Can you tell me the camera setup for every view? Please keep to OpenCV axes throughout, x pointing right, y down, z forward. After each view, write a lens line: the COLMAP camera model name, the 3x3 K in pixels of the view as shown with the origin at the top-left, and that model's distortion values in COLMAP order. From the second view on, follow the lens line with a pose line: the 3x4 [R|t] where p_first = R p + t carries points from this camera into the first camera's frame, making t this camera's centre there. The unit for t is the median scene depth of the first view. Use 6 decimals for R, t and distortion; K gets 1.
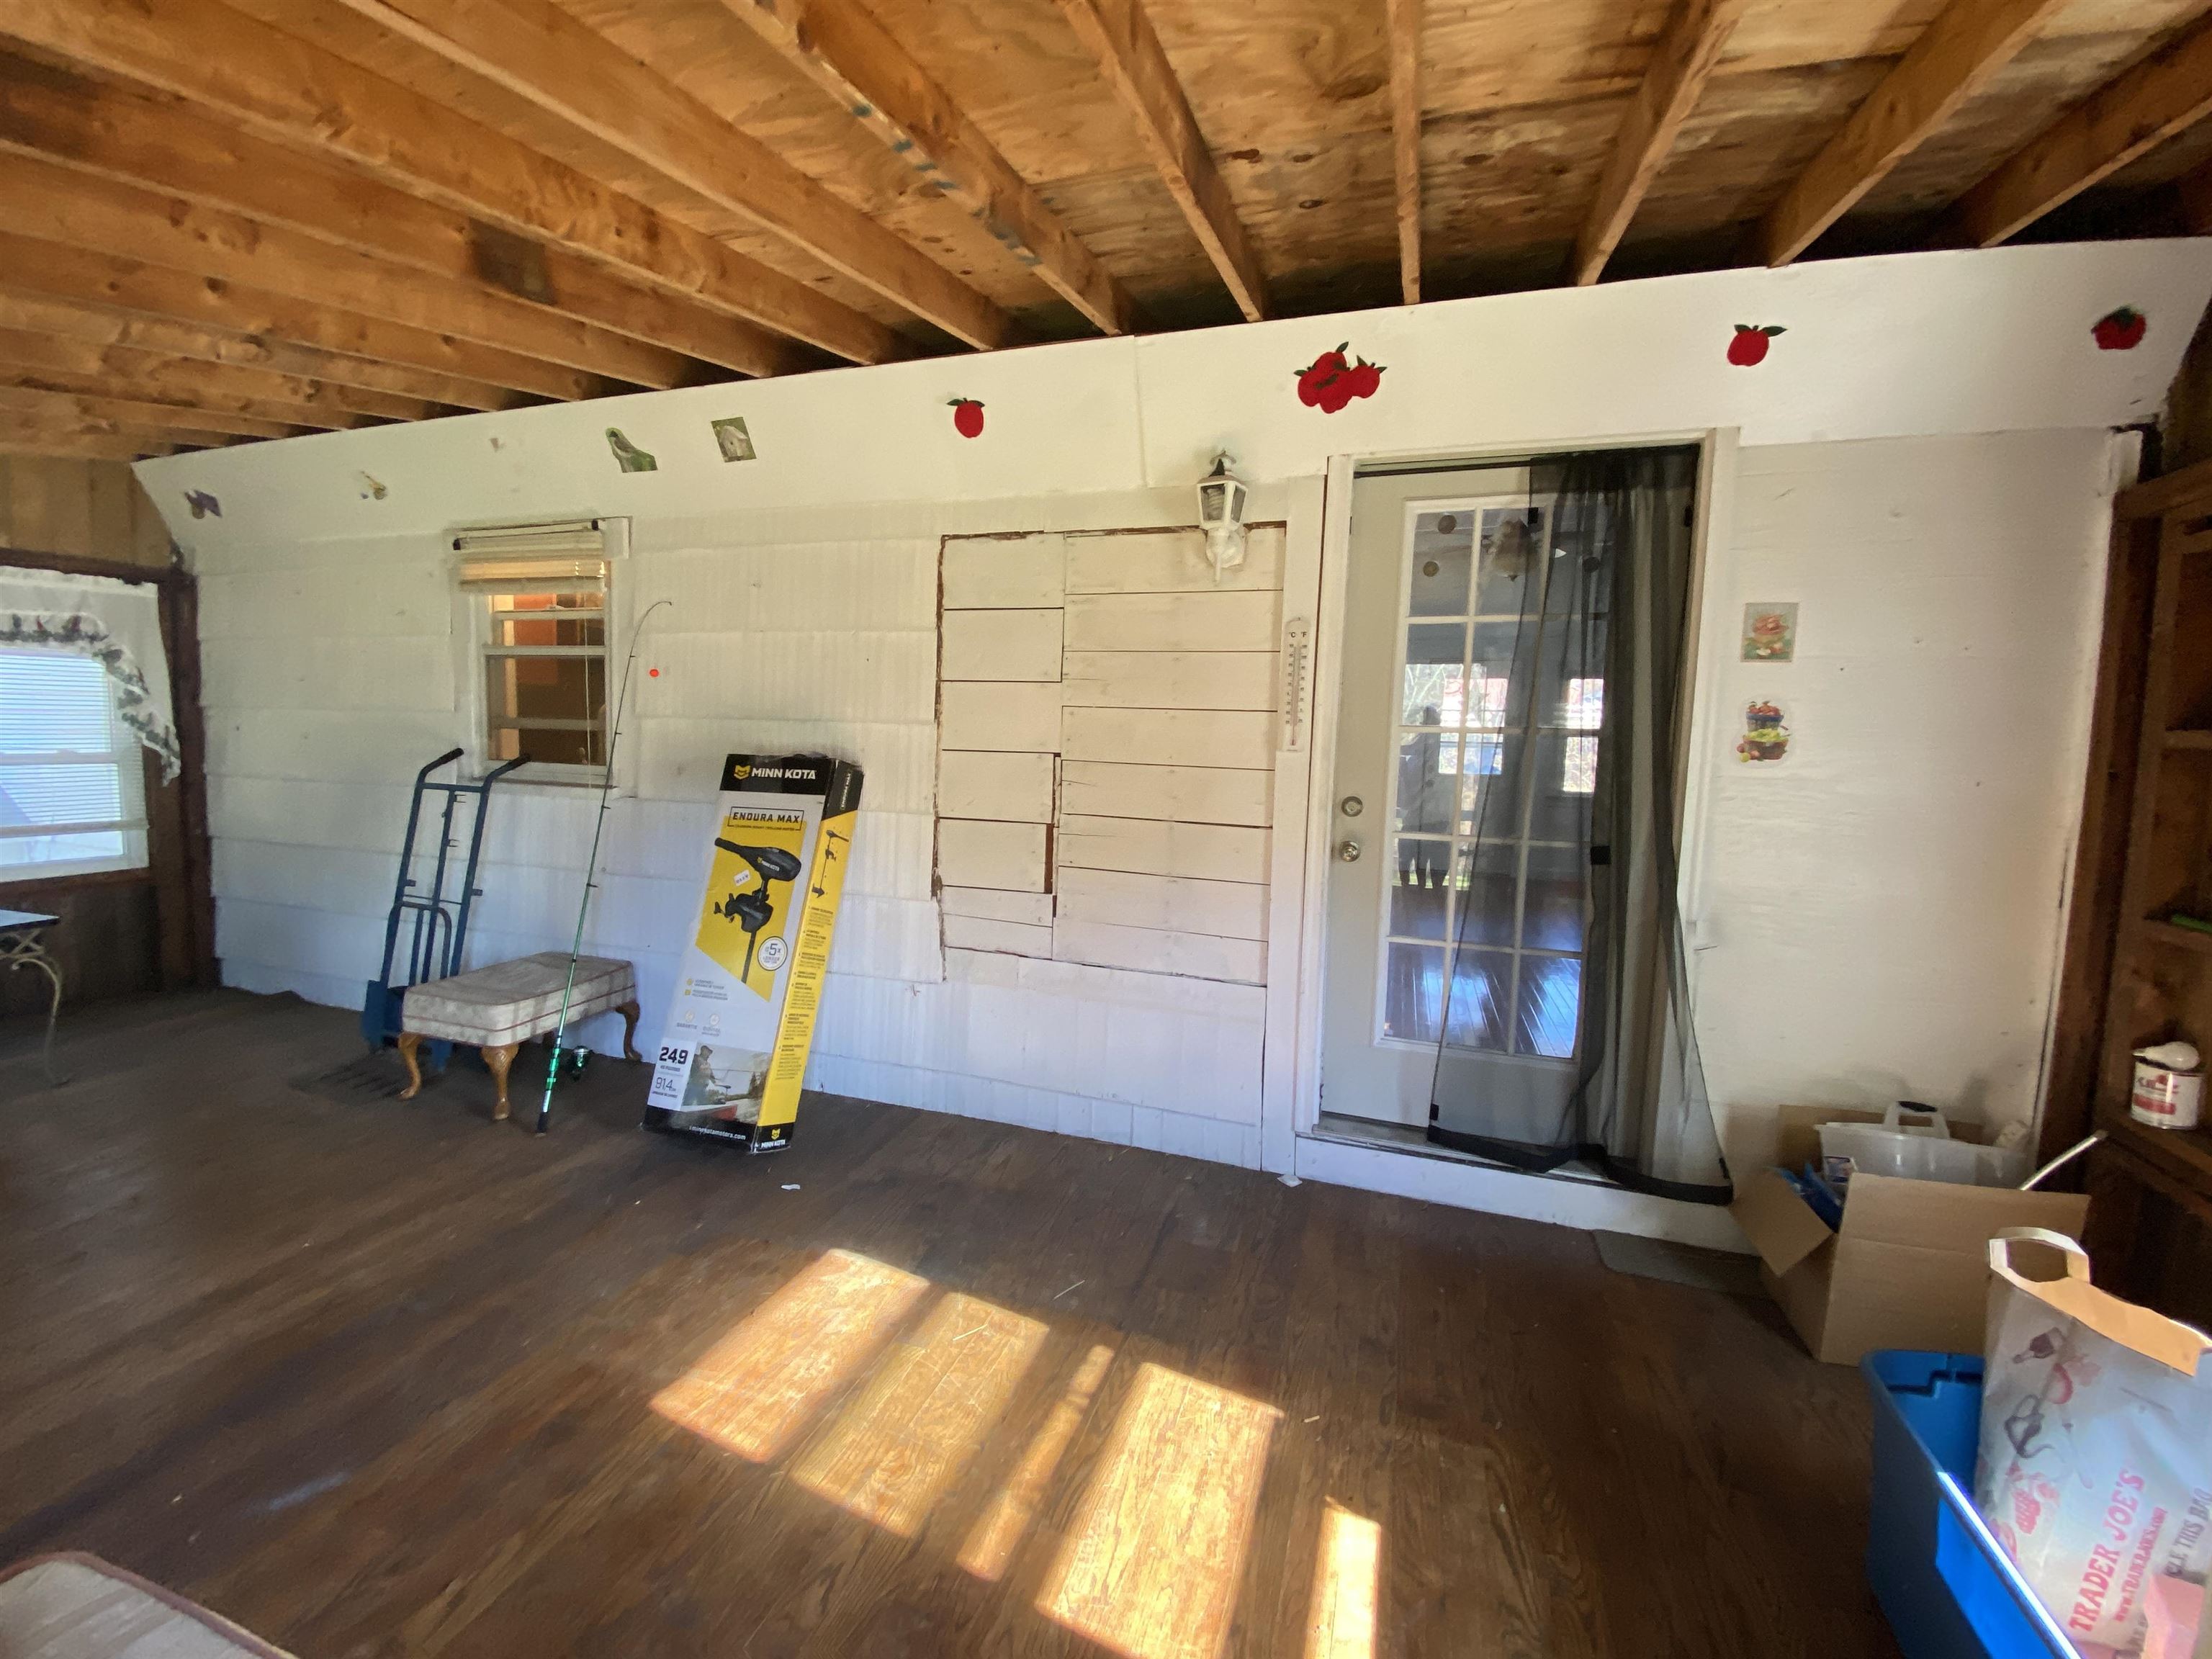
lens RADIAL K [[894.6, 0, 1108.5], [0, 894.6, 844.1], [0, 0, 1]] dist [0.001485, -0.001276]
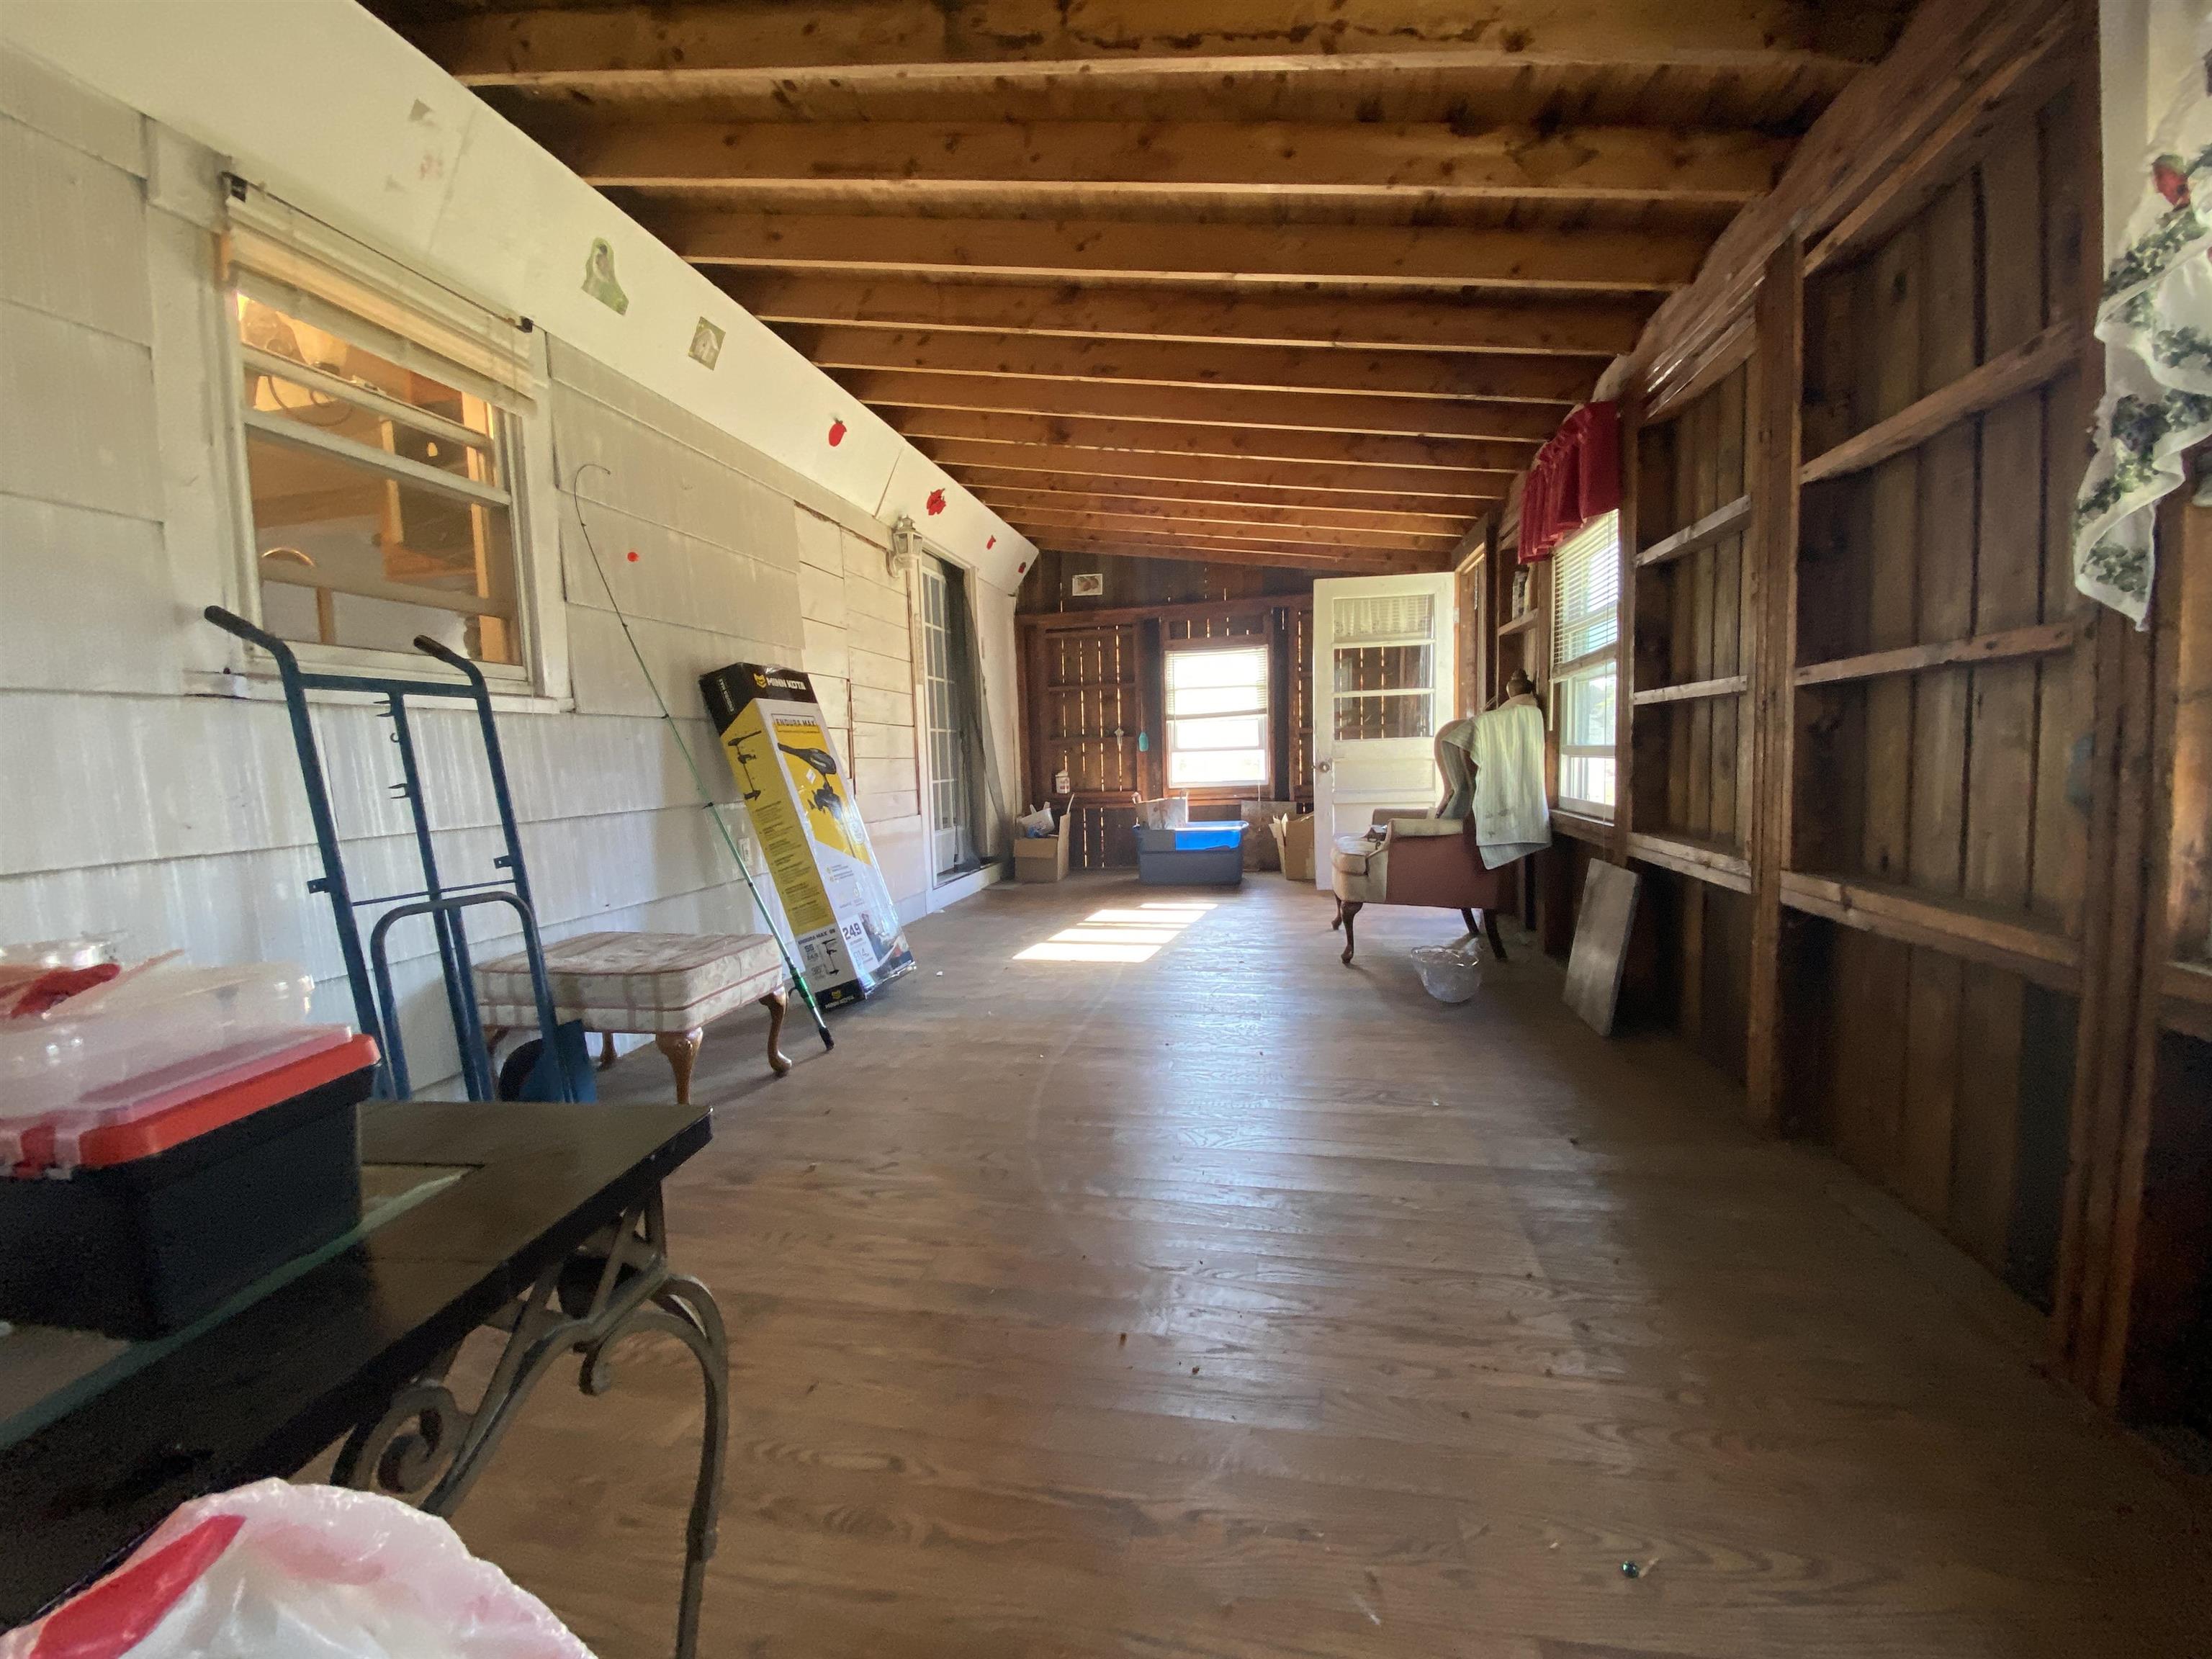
lens RADIAL K [[894.6, 0, 1108.4], [0, 894.6, 817.7], [0, 0, 1]] dist [0.001485, -0.001276]
pose [[-0.116262, -0.108345, 0.987291, -1.522571], [0.107459, 0.986825, 0.120948, -0.005938], [-0.987388, 0.120155, -0.103088, 0.734585]]
